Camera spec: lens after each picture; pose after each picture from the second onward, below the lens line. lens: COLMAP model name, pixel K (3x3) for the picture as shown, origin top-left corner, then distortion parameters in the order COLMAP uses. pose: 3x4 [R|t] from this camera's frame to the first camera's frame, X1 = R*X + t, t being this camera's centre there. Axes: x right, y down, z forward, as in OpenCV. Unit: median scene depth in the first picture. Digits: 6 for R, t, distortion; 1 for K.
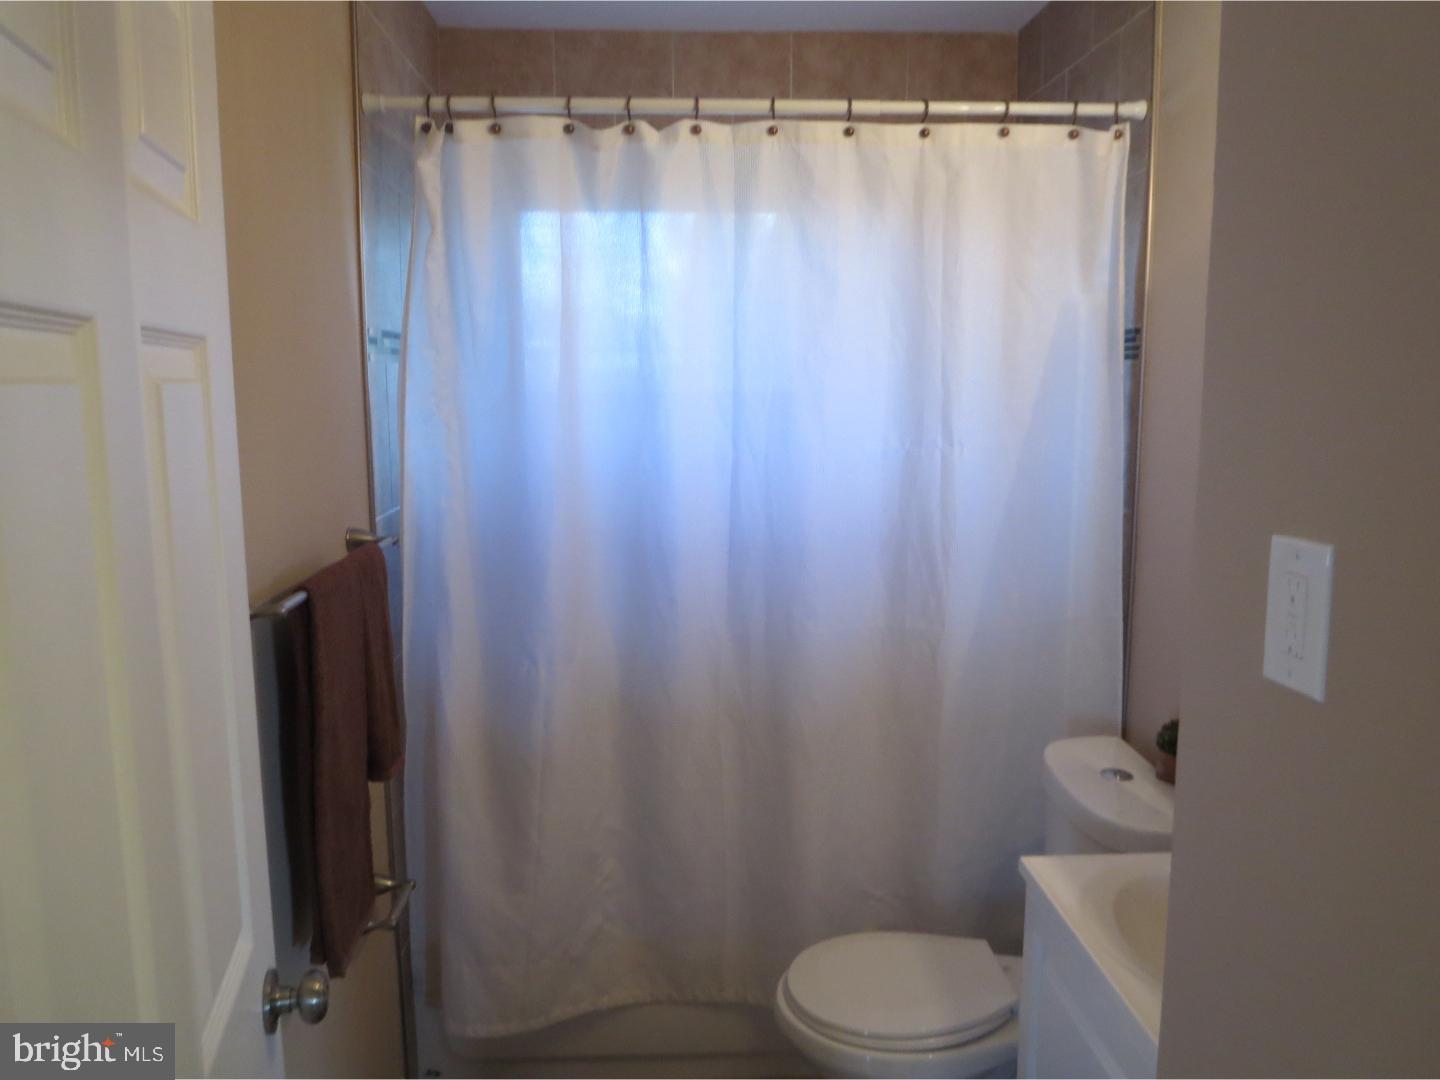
lens RADIAL K [[1107.9, 0, 720.0], [0, 1107.9, 540.0], [0, 0, 1]] dist [-0.044353, 0.001461]
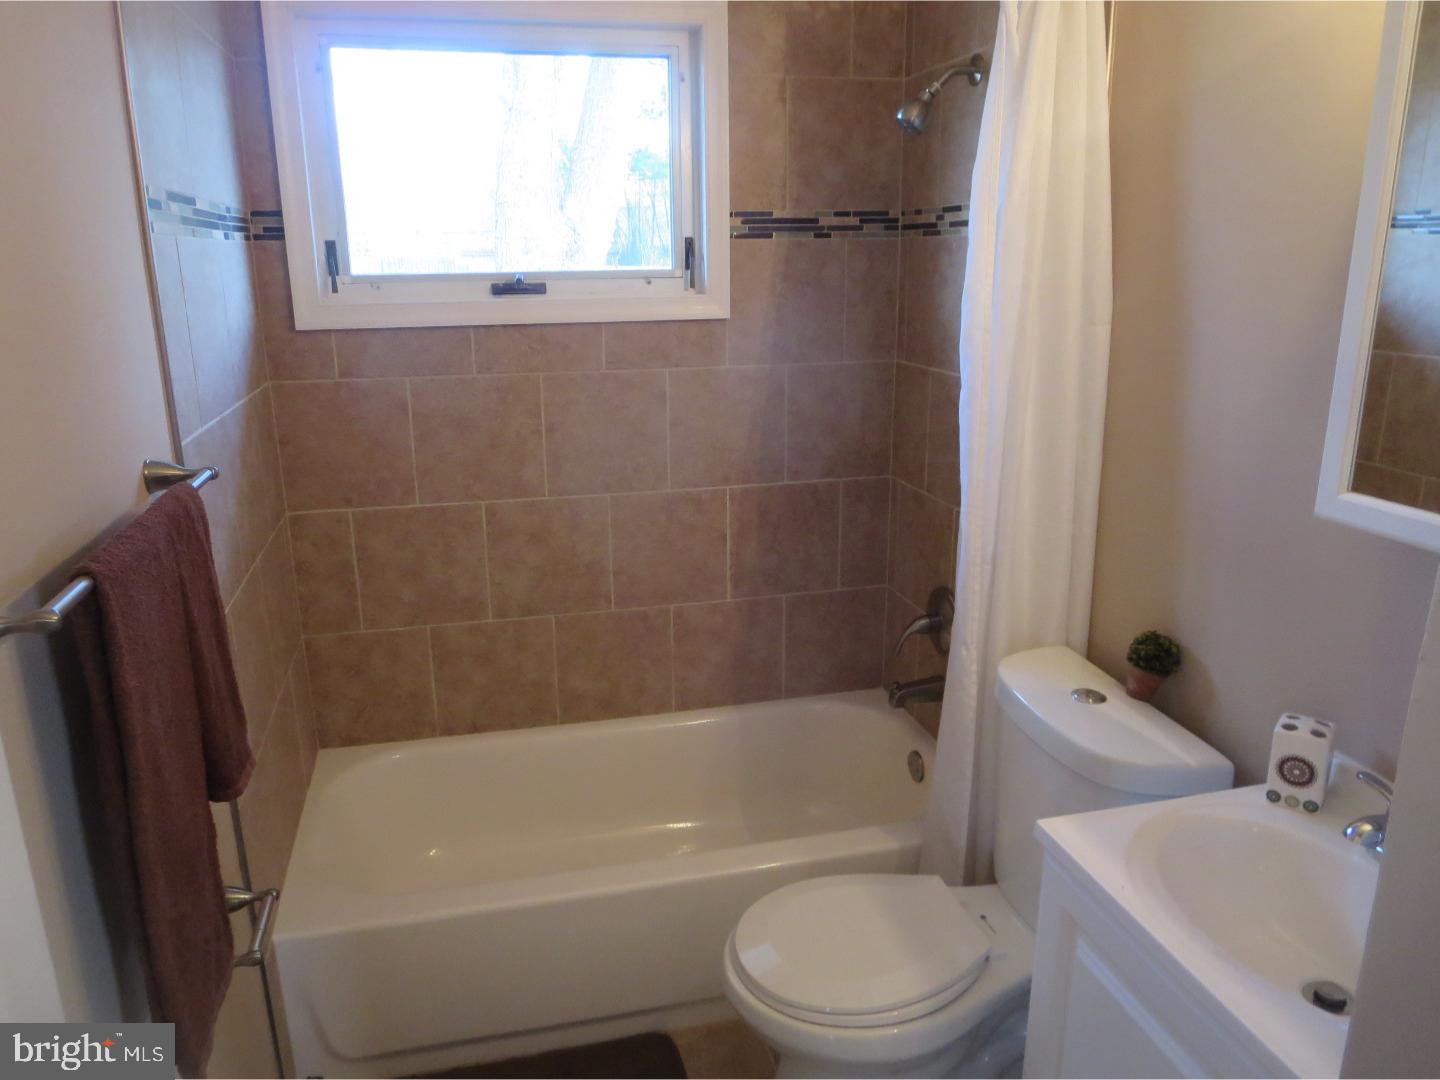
lens RADIAL K [[1016.1, 0, 720.0], [0, 1016.1, 540.0], [0, 0, 1]] dist [-0.023882, -0.003672]
pose [[0.980388, -0.057101, 0.188623, -0.088810], [0.033684, 0.991572, 0.125098, -0.029943], [-0.194177, -0.116291, 0.974049, 0.257662]]
